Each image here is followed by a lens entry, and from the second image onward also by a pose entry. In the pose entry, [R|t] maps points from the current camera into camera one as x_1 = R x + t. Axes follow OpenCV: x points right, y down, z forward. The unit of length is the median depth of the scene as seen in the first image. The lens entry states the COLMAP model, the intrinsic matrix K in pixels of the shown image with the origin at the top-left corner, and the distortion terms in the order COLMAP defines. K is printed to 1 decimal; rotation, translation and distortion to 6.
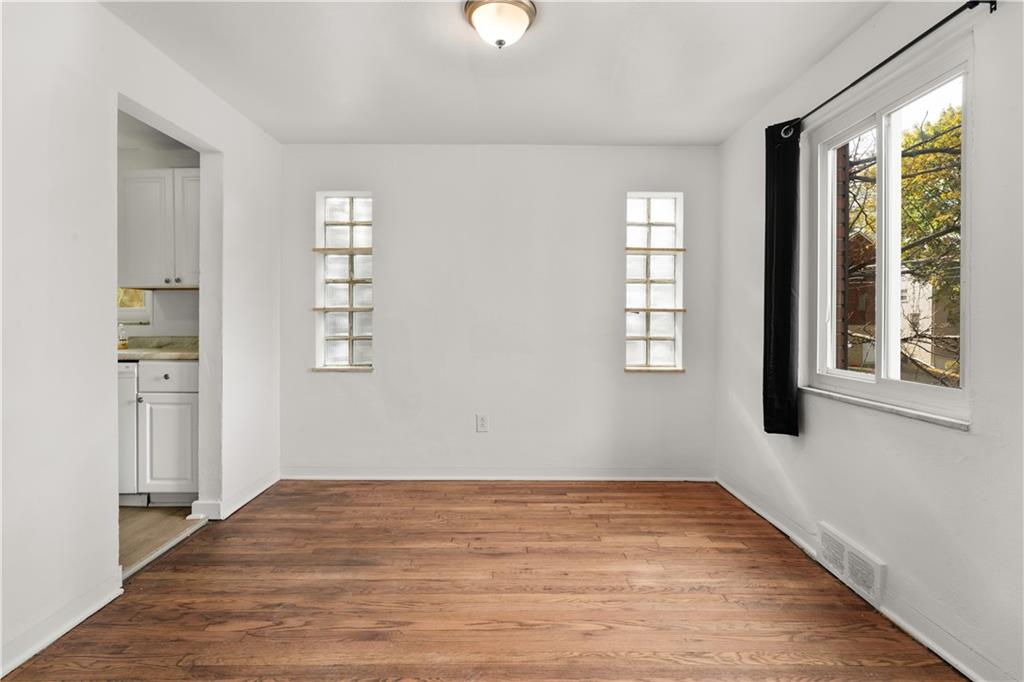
lens RADIAL K [[486.5, 0, 510.6], [0, 486.5, 318.1], [0, 0, 1]] dist [-0.005358, 0.000162]
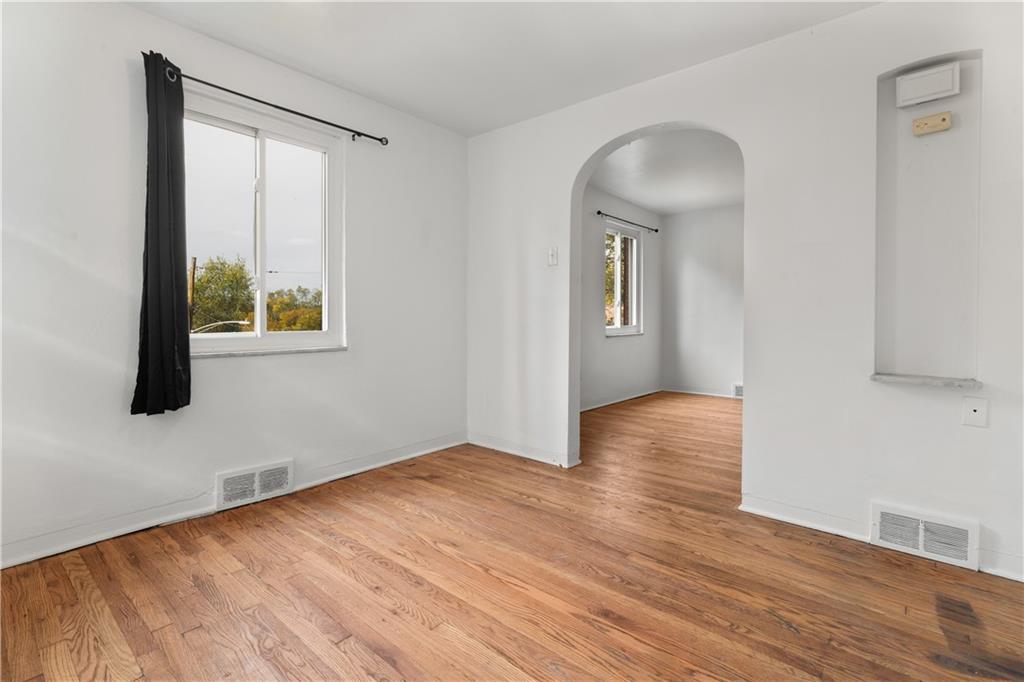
lens RADIAL K [[486.5, 0, 512.8], [0, 486.5, 323.6], [0, 0, 1]] dist [-0.005358, 0.000162]
pose [[-0.760512, -0.012892, 0.649196, -0.610587], [-0.010295, 0.999917, 0.007796, 0.079812], [-0.649242, -0.000754, -0.760581, 1.546657]]
